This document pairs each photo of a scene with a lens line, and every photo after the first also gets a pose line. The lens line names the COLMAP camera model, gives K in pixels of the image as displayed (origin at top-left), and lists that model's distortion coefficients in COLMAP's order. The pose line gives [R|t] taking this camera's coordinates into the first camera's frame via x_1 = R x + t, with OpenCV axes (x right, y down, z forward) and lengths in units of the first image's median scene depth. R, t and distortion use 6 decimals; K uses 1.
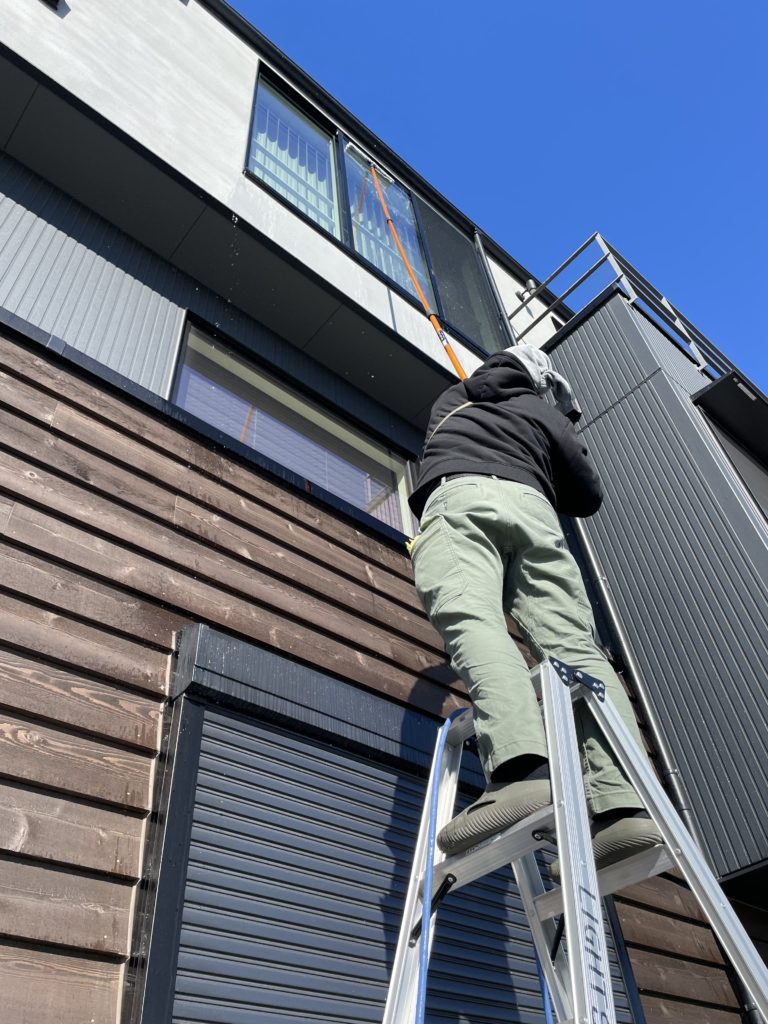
lens RADIAL K [[776.9, 0, 384.0], [0, 776.9, 512.0], [0, 0, 1]] dist [0.137061, -0.231478]
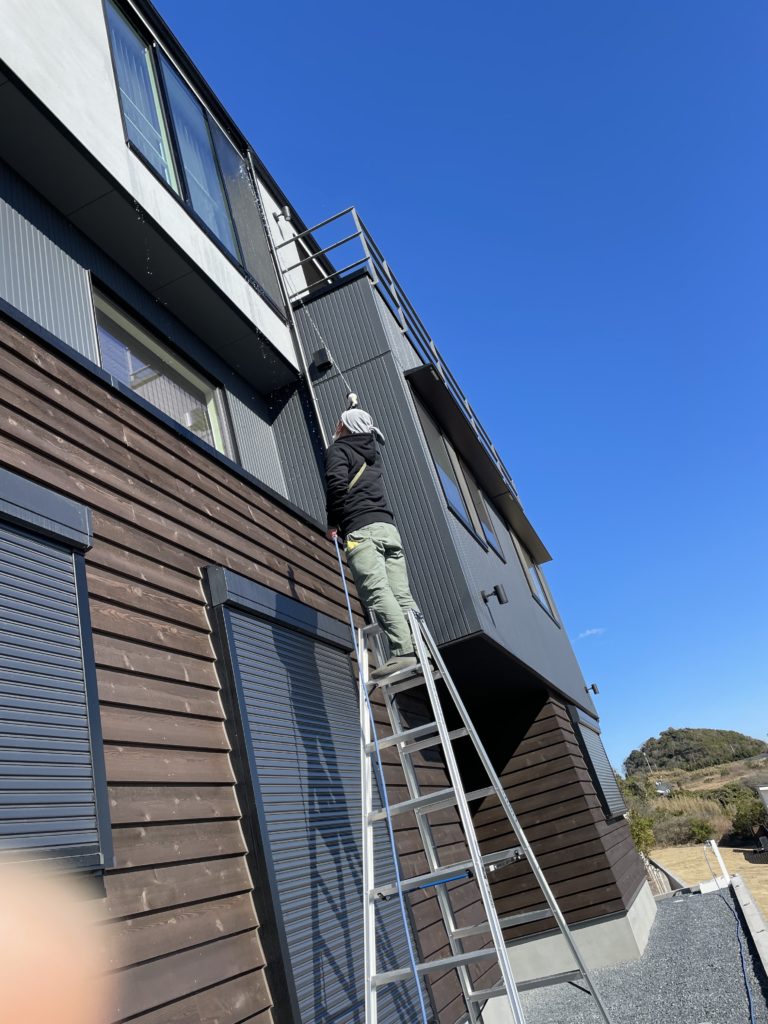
lens RADIAL K [[776.9, 0, 384.0], [0, 776.9, 512.0], [0, 0, 1]] dist [0.137061, -0.231478]
pose [[0.875992, 0.059372, 0.478657, -0.449278], [-0.188199, 0.955806, 0.225869, -0.278776], [-0.444093, -0.287942, 0.848452, -0.441910]]
